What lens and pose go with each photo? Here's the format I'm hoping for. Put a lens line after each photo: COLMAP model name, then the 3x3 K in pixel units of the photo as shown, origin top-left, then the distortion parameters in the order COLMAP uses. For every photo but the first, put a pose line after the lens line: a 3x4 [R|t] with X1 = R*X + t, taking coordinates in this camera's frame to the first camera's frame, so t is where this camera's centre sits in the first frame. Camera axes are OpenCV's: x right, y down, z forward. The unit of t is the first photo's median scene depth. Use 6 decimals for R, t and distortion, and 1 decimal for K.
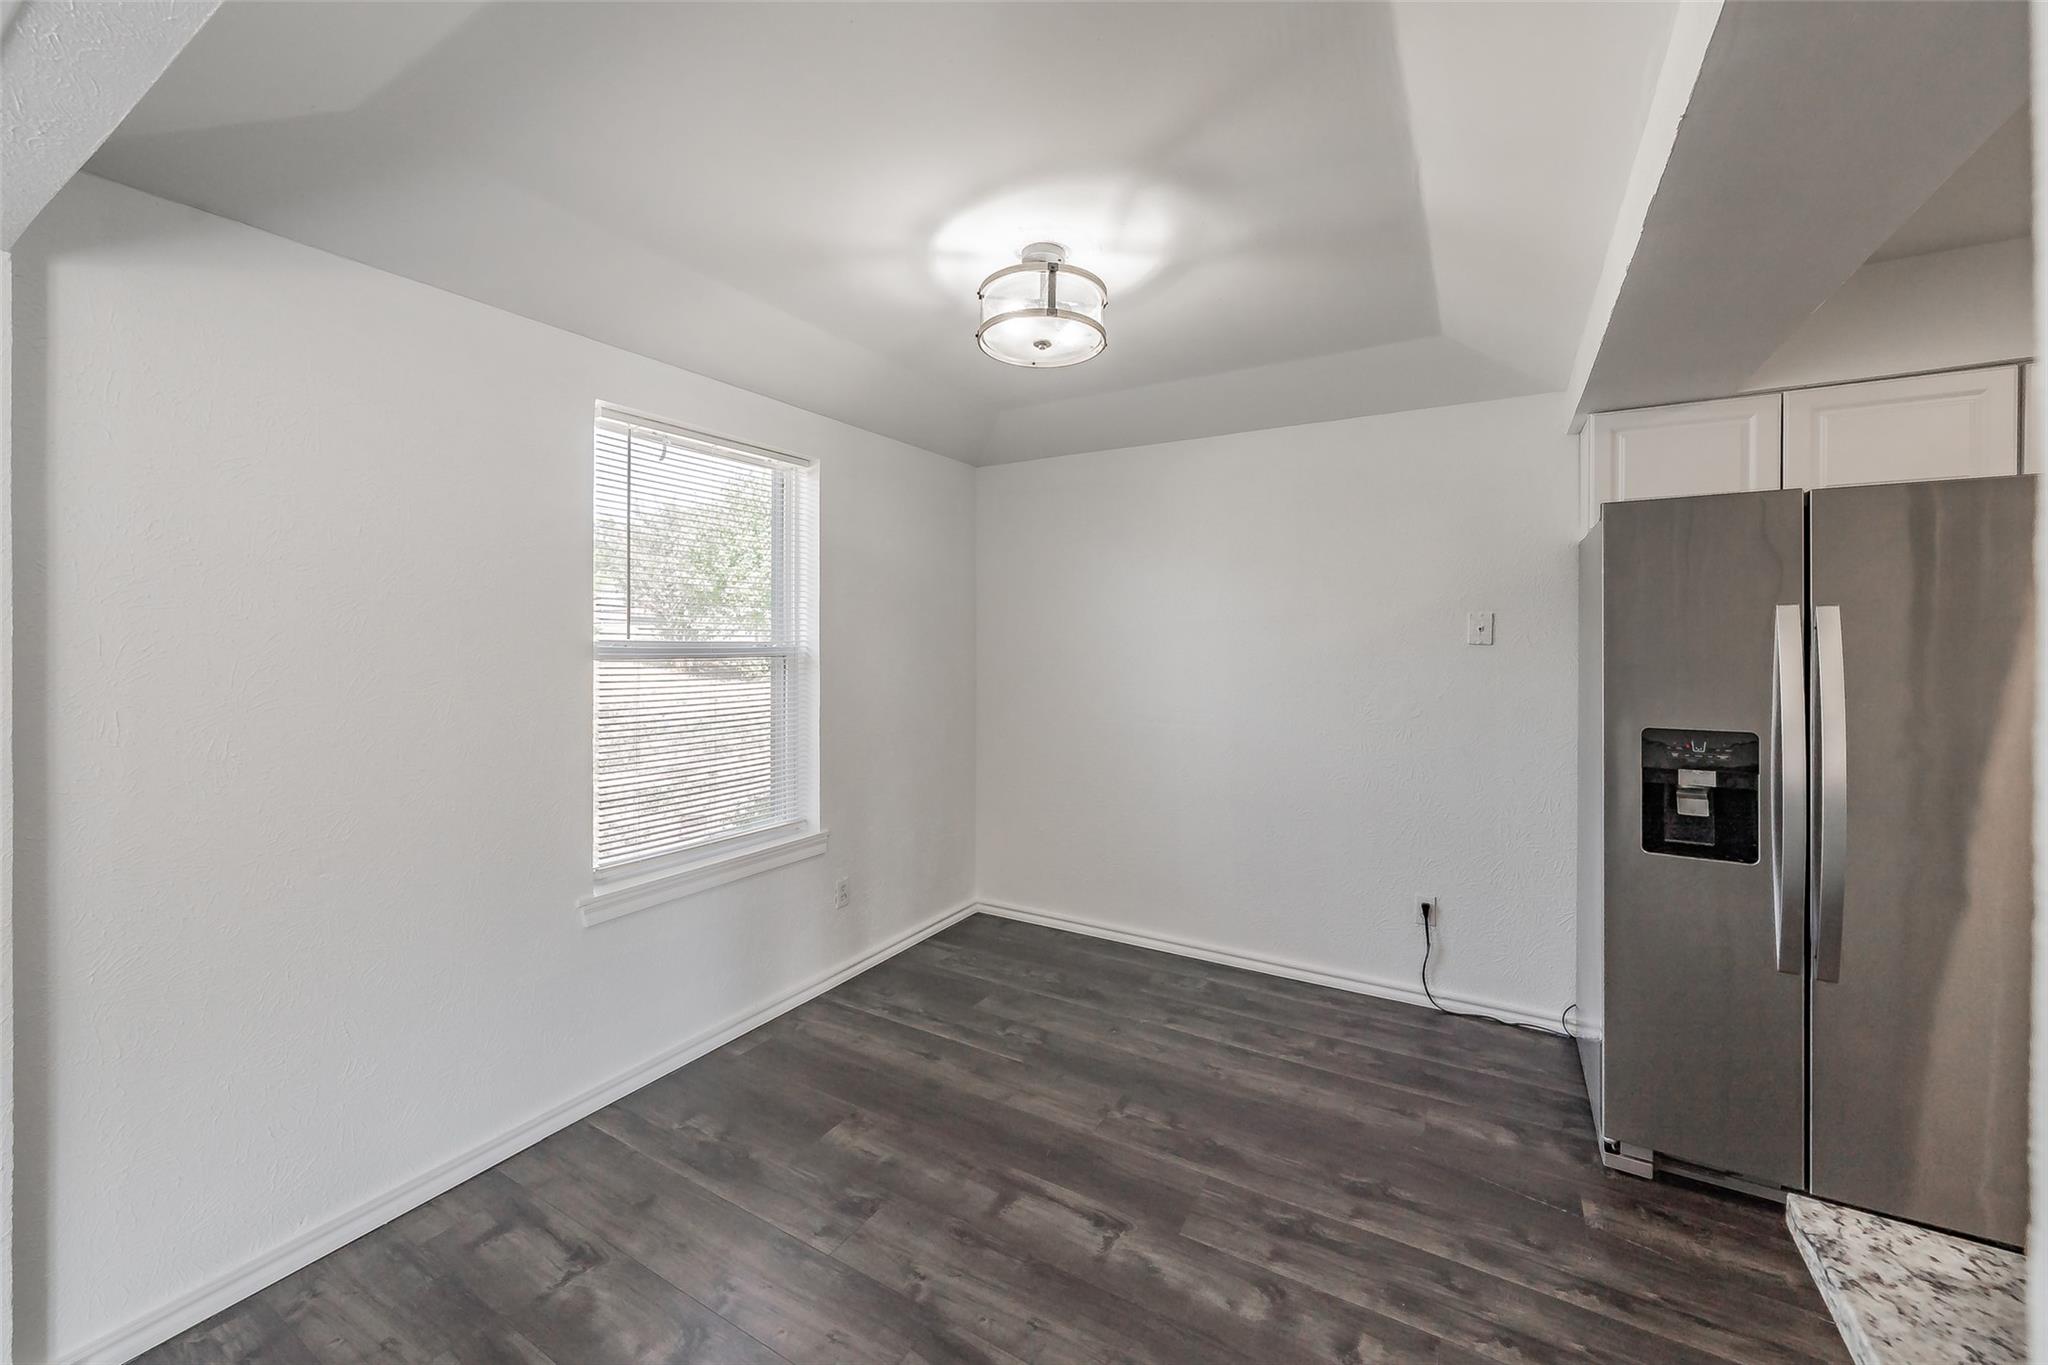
lens RADIAL K [[789.3, 0, 1080.3], [0, 789.3, 638.4], [0, 0, 1]] dist [-0.004803, 0.000649]
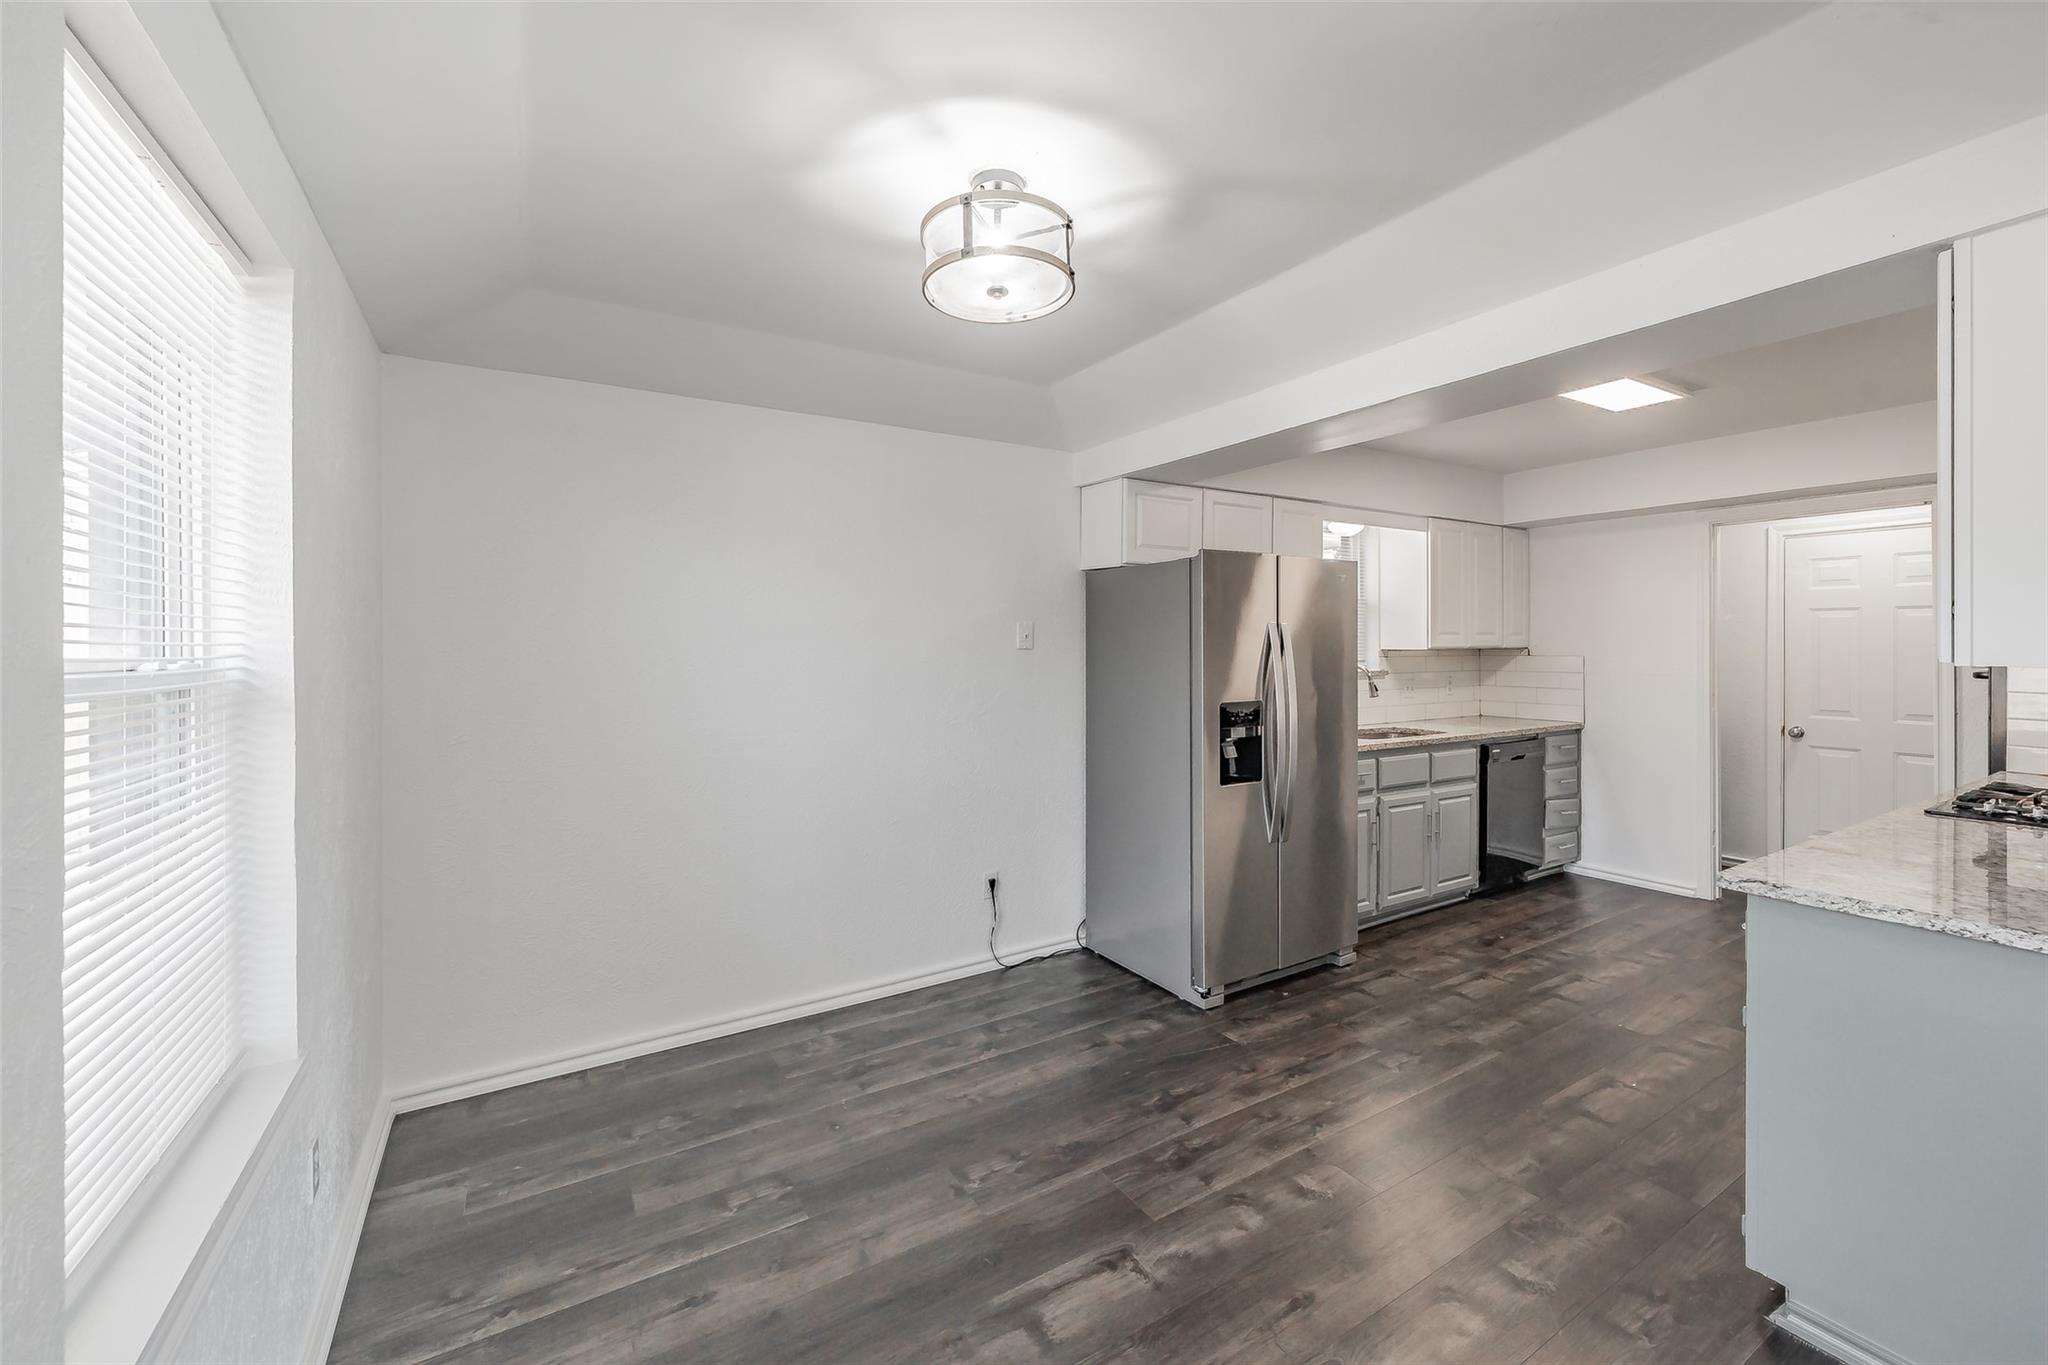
lens RADIAL K [[795.9, 0, 1057.0], [0, 795.9, 645.7], [0, 0, 1]] dist [-0.002886, -0.000270]
pose [[0.491467, -0.005934, 0.870876, -0.645381], [0.003958, 0.999982, 0.004581, -0.003108], [-0.870887, 0.001196, 0.491482, 0.457830]]
